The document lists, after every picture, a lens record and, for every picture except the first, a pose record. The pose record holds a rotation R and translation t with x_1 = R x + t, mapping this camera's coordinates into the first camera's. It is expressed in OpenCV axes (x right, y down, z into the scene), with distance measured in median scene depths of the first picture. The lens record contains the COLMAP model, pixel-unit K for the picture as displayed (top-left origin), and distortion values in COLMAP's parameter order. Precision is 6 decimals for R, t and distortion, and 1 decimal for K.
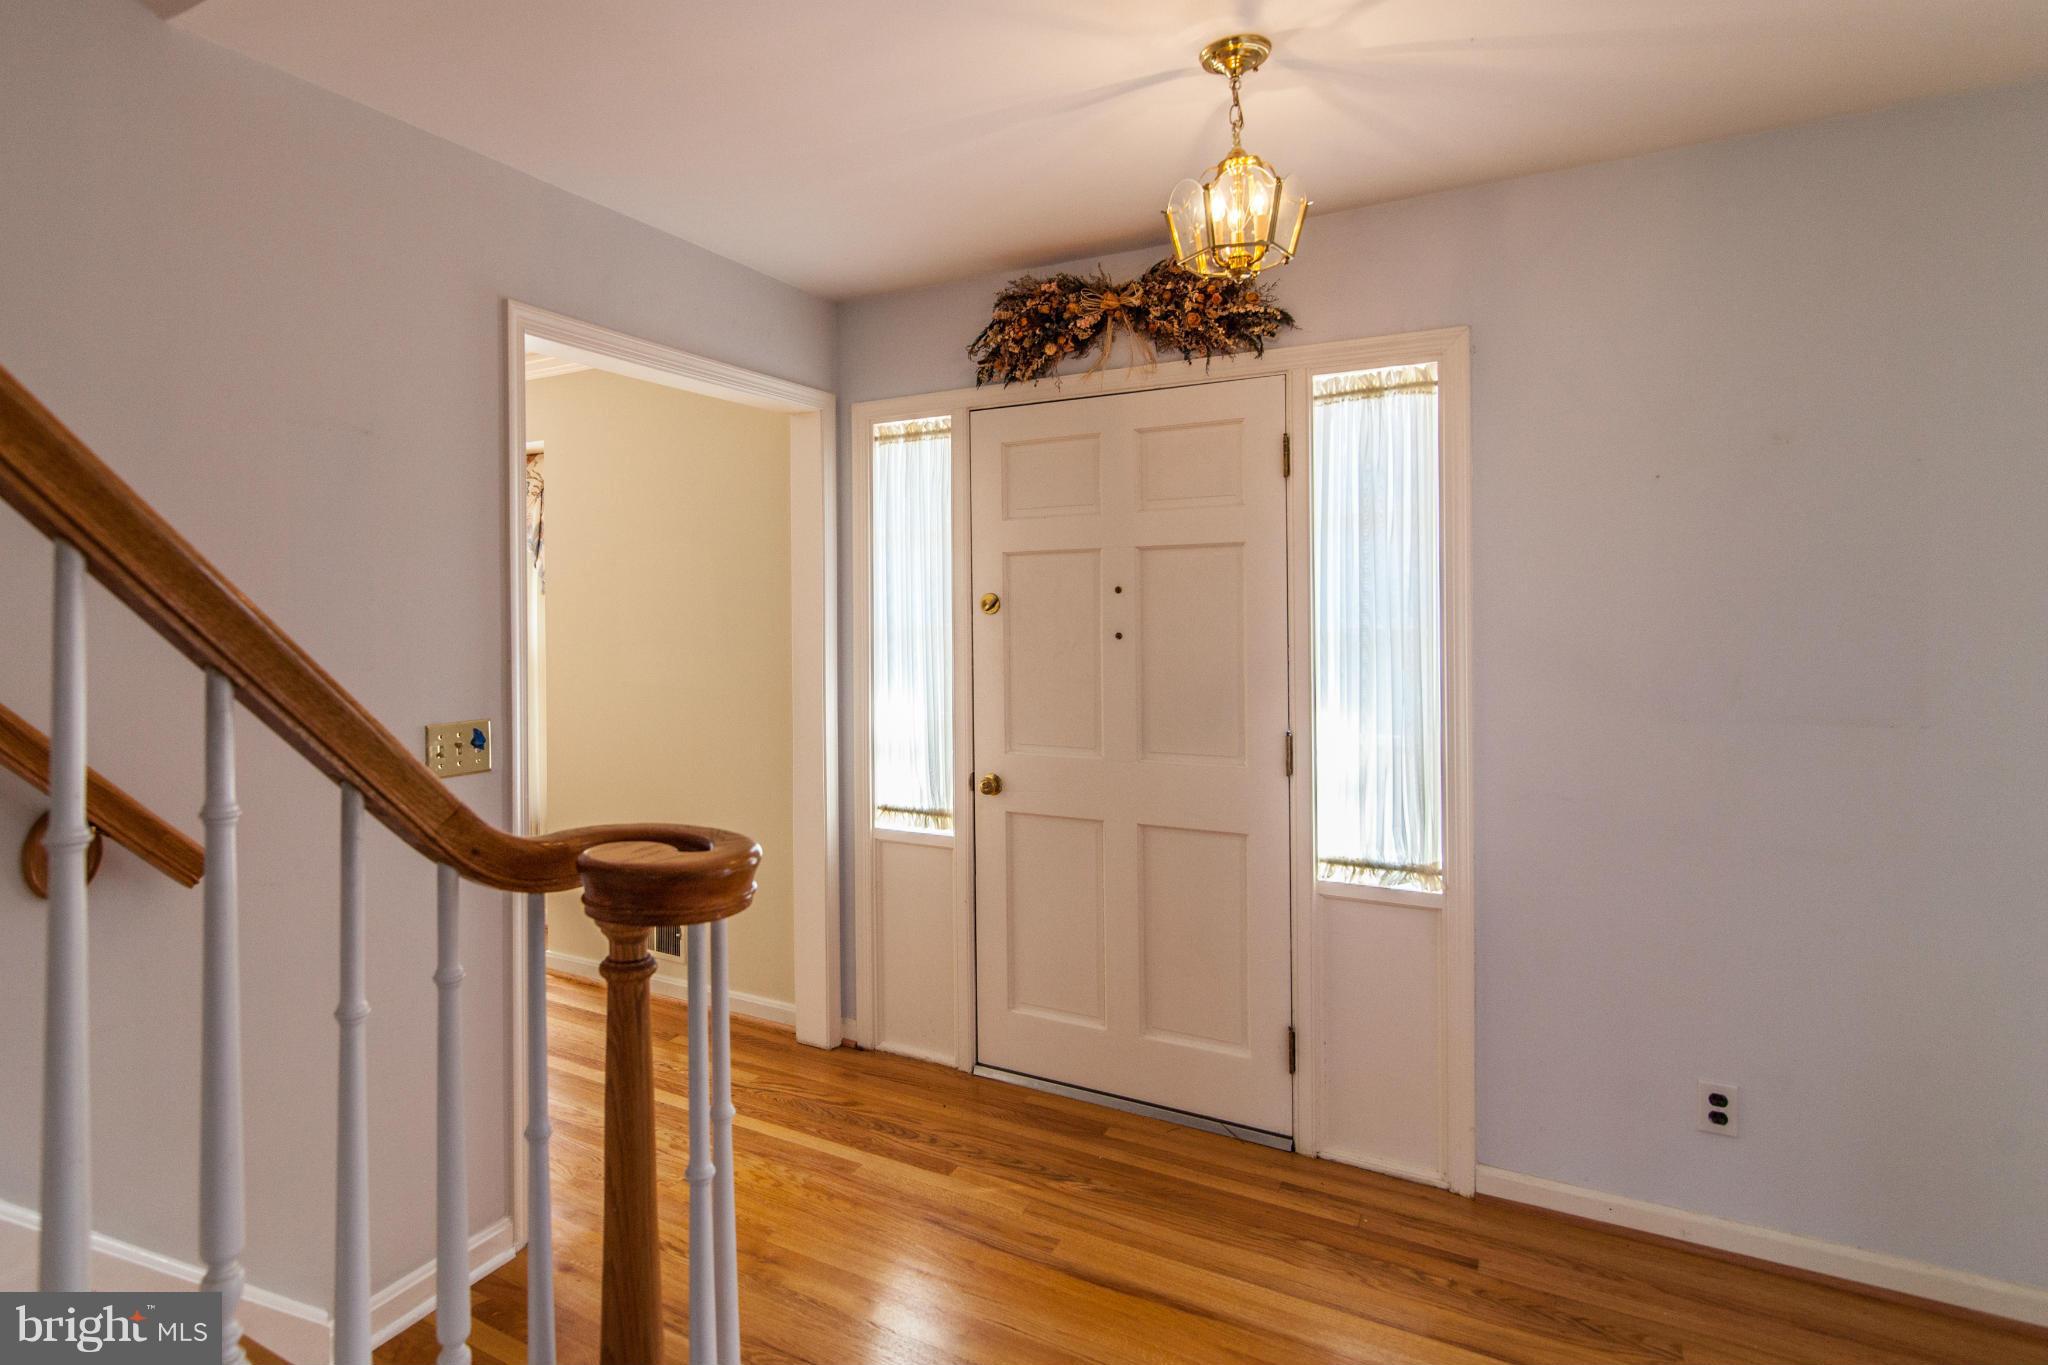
lens RADIAL K [[1194.7, 0, 1023.8], [0, 1194.7, 609.5], [0, 0, 1]] dist [0.001503, 0.000412]
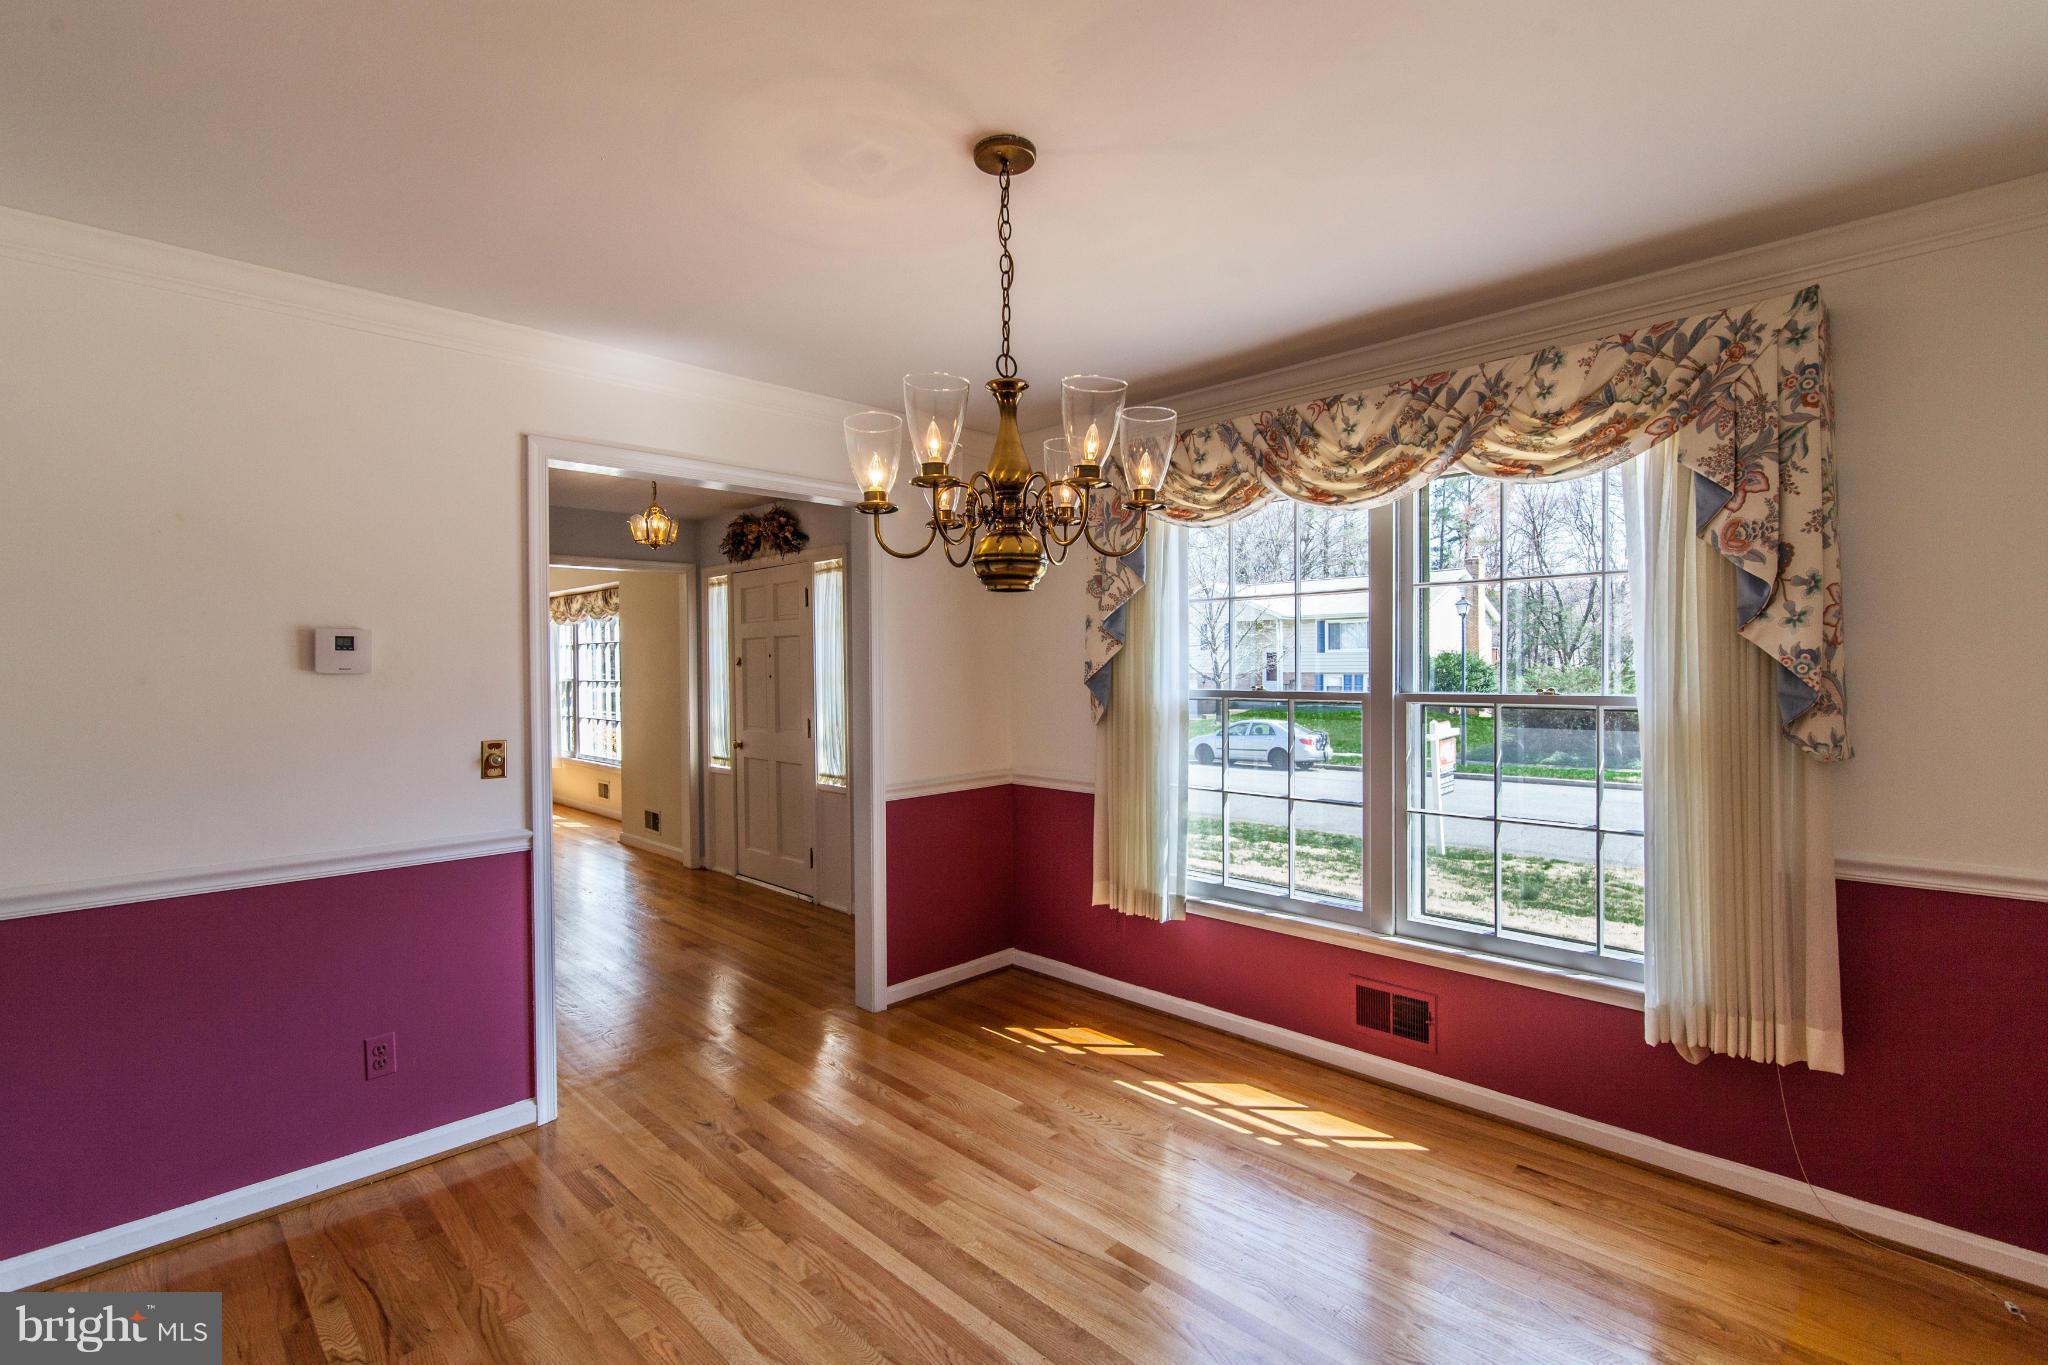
lens RADIAL K [[930.4, 0, 1018.5], [0, 930.4, 674.7], [0, 0, 1]] dist [0.001557, 0.000414]
pose [[0.973221, 0.002139, -0.229860, 0.988002], [0.000213, 0.999948, 0.010205, 0.001322], [0.229870, -0.009981, 0.973170, -0.614155]]
